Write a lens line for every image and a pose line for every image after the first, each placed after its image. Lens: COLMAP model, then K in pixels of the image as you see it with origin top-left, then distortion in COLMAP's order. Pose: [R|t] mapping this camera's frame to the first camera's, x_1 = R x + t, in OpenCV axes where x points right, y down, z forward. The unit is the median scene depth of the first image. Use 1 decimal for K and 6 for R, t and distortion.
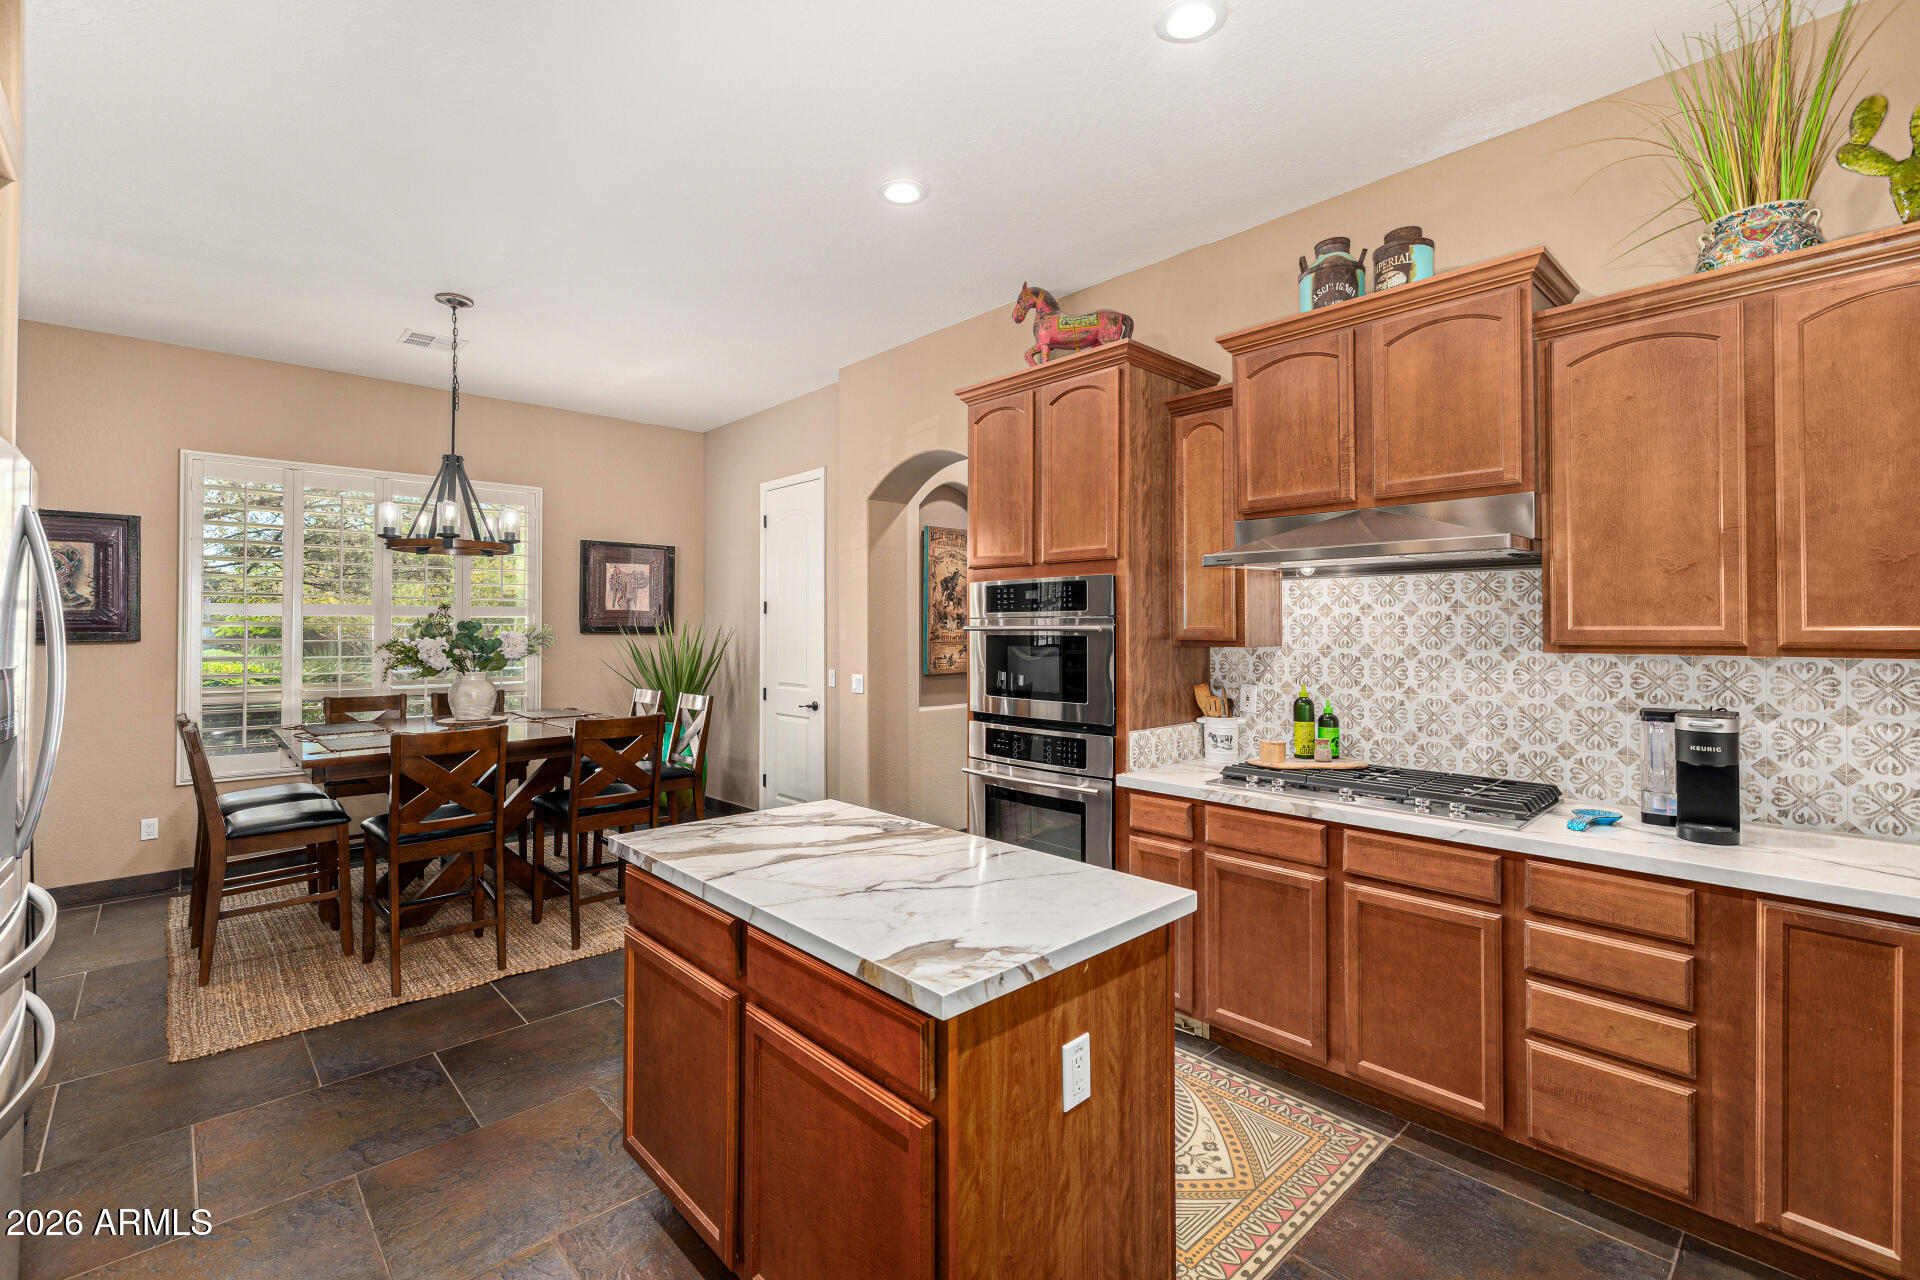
lens RADIAL K [[833.5, 0, 963.3], [0, 833.5, 629.2], [0, 0, 1]] dist [-0.000034, -0.000366]
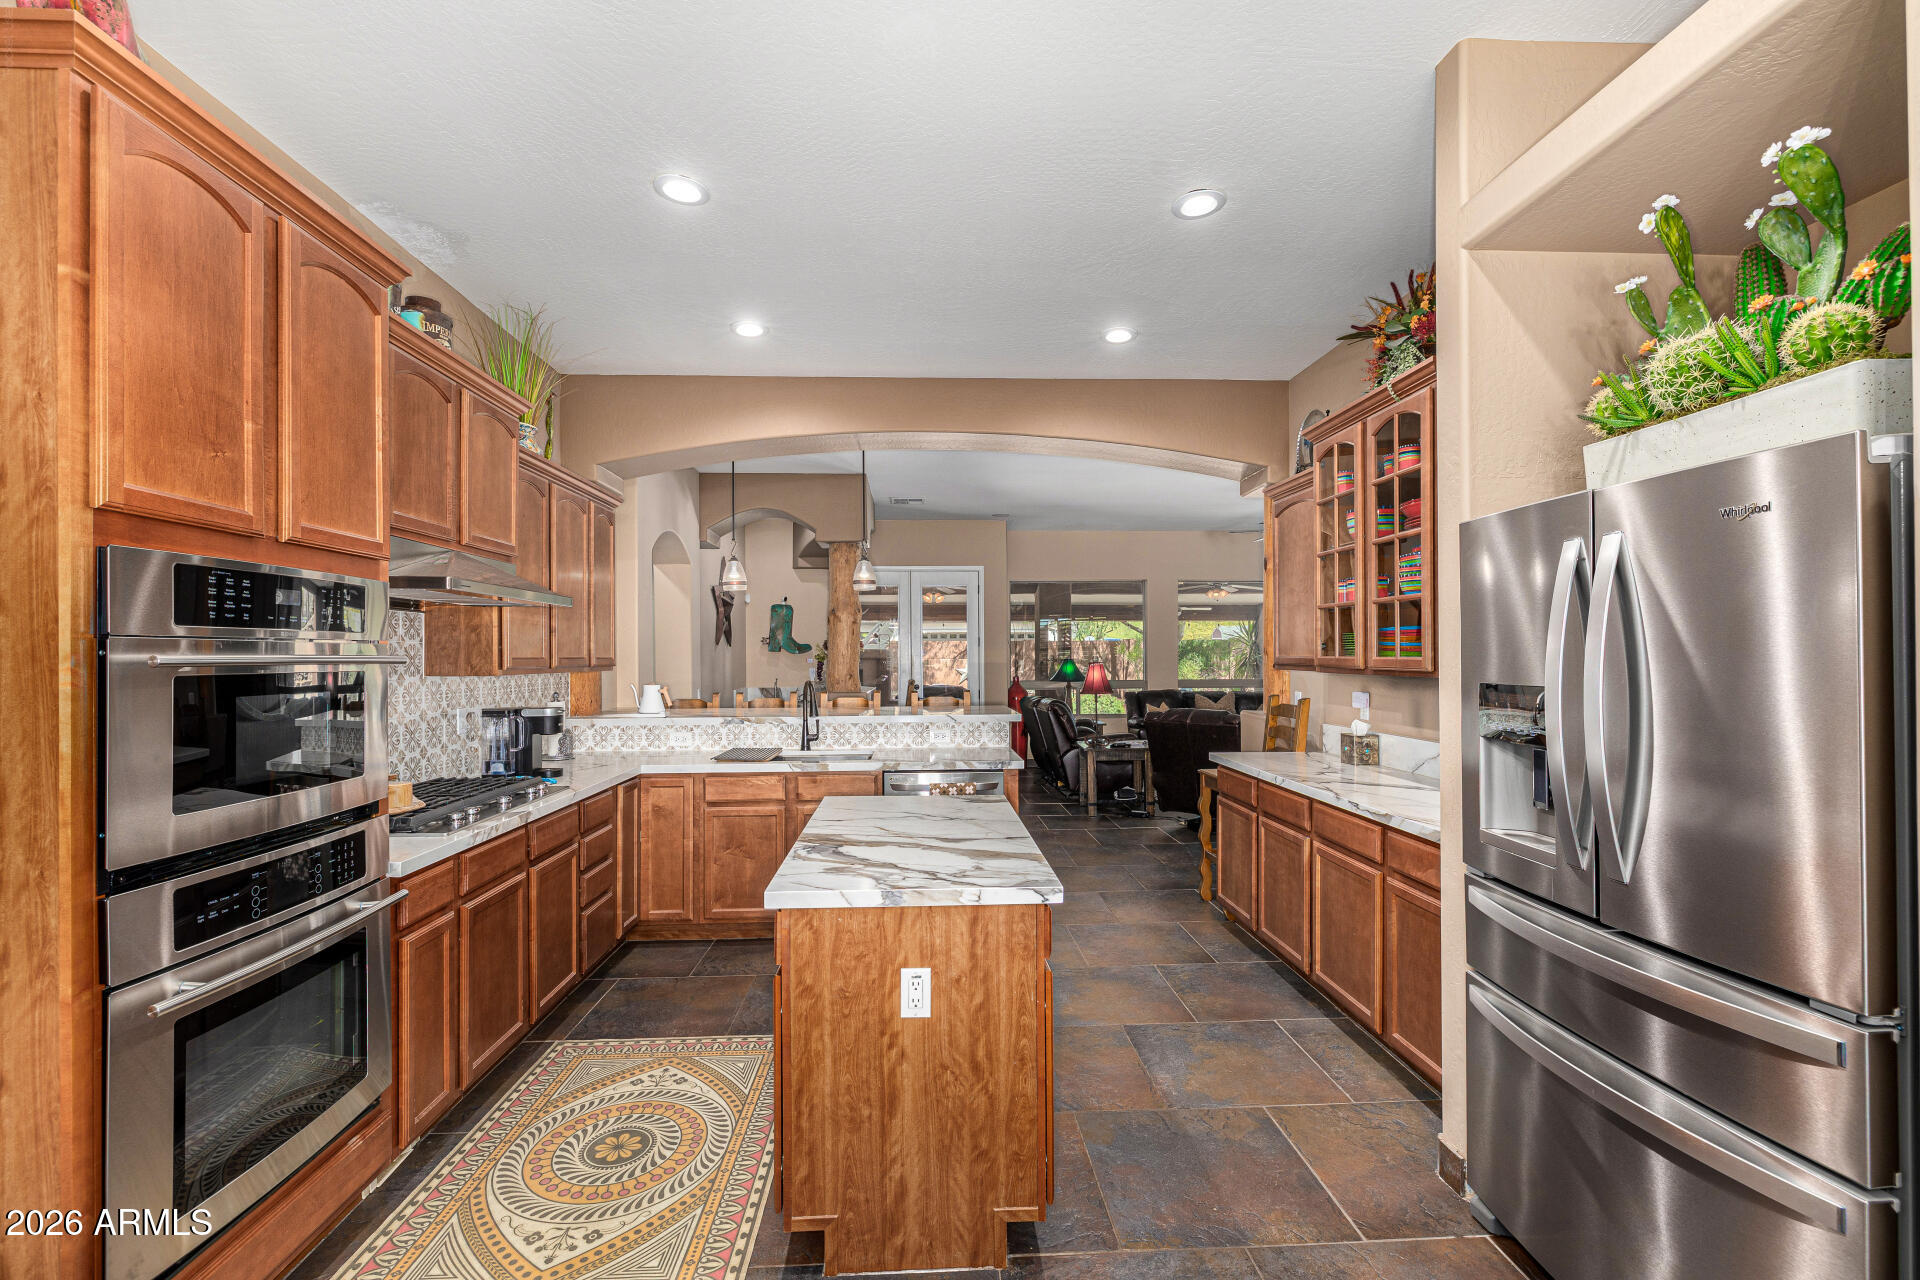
lens RADIAL K [[833.5, 0, 962.8], [0, 833.5, 653.8], [0, 0, 1]] dist [-0.000034, -0.000366]
pose [[-0.761946, 0.003802, 0.647629, -0.572084], [0.001387, 0.999990, -0.004239, -0.002059], [-0.647639, -0.002332, -0.761944, 1.073854]]
